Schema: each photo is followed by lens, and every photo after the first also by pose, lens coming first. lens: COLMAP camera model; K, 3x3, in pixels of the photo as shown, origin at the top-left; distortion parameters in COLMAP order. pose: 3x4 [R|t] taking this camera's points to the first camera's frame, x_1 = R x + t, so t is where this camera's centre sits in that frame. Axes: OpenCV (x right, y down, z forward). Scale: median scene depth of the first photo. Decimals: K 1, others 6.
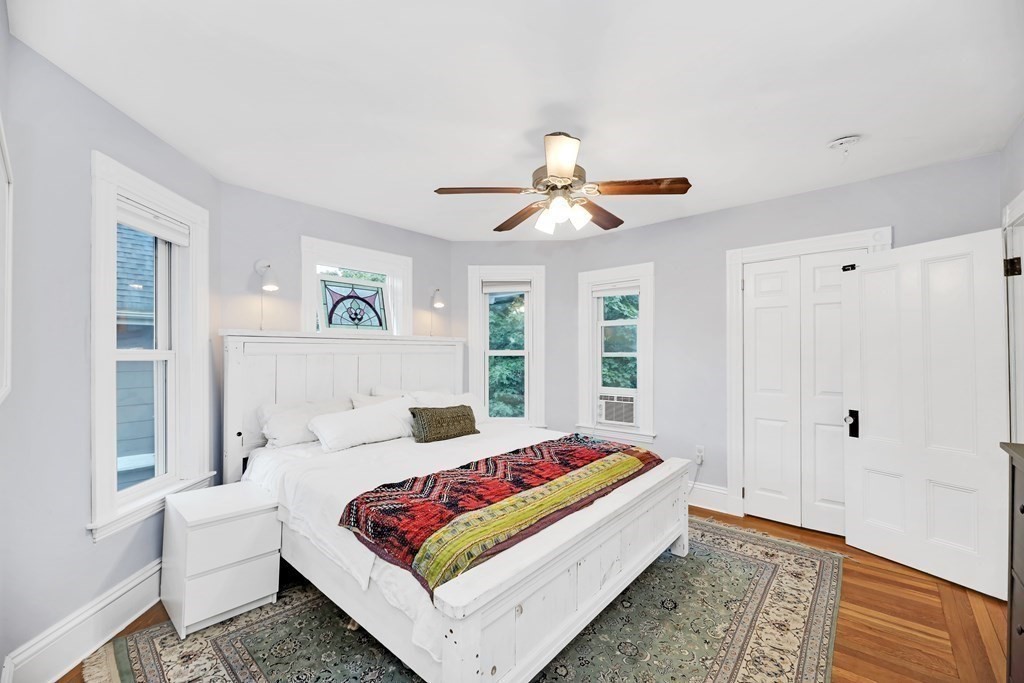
lens RADIAL K [[417.9, 0, 506.2], [0, 417.9, 345.9], [0, 0, 1]] dist [-0.004092, -0.001620]
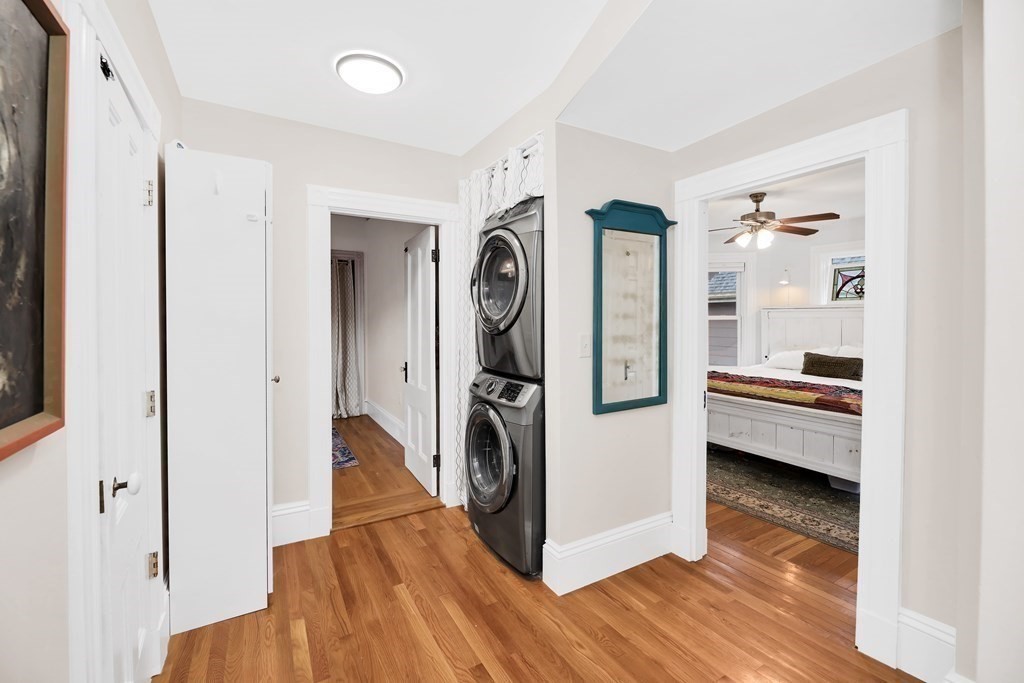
lens RADIAL K [[417.9, 0, 506.2], [0, 417.9, 324.7], [0, 0, 1]] dist [-0.004092, -0.001620]
pose [[-0.323378, 0.020524, -0.946047, 1.326019], [0.014334, 0.999756, 0.016790, 0.000705], [0.946161, -0.008131, -0.323593, 0.355288]]
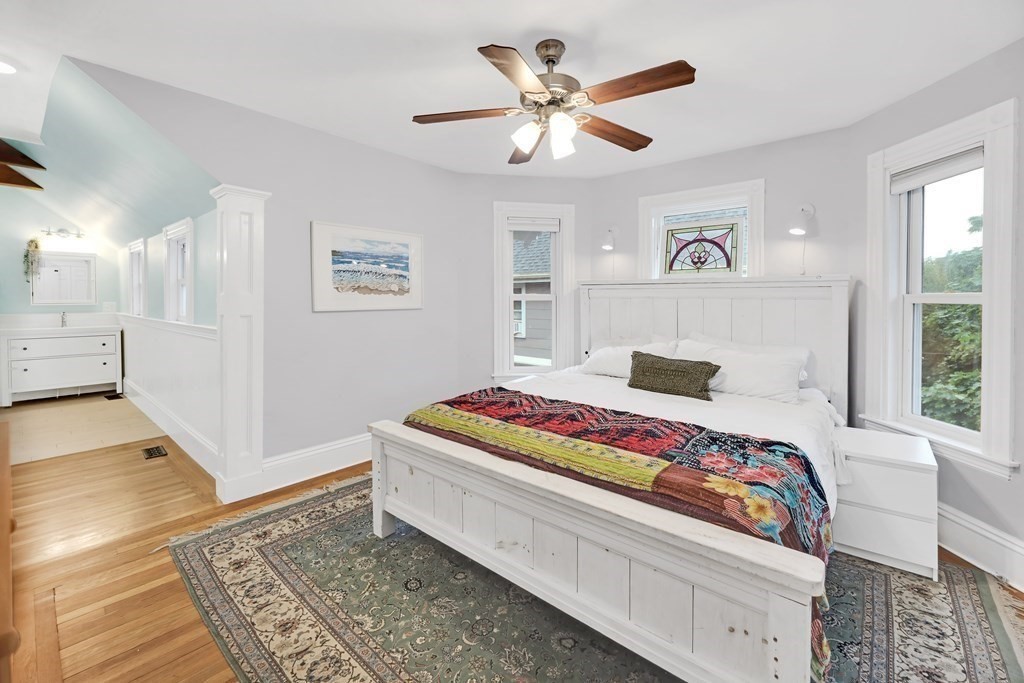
lens RADIAL K [[417.9, 0, 513.8], [0, 417.9, 303.9], [0, 0, 1]] dist [-0.004092, -0.001620]
pose [[0.013693, 0.013816, -0.999811, 0.627302], [0.010558, 0.999847, 0.013961, 0.014340], [0.999851, -0.010747, 0.013545, 0.567078]]
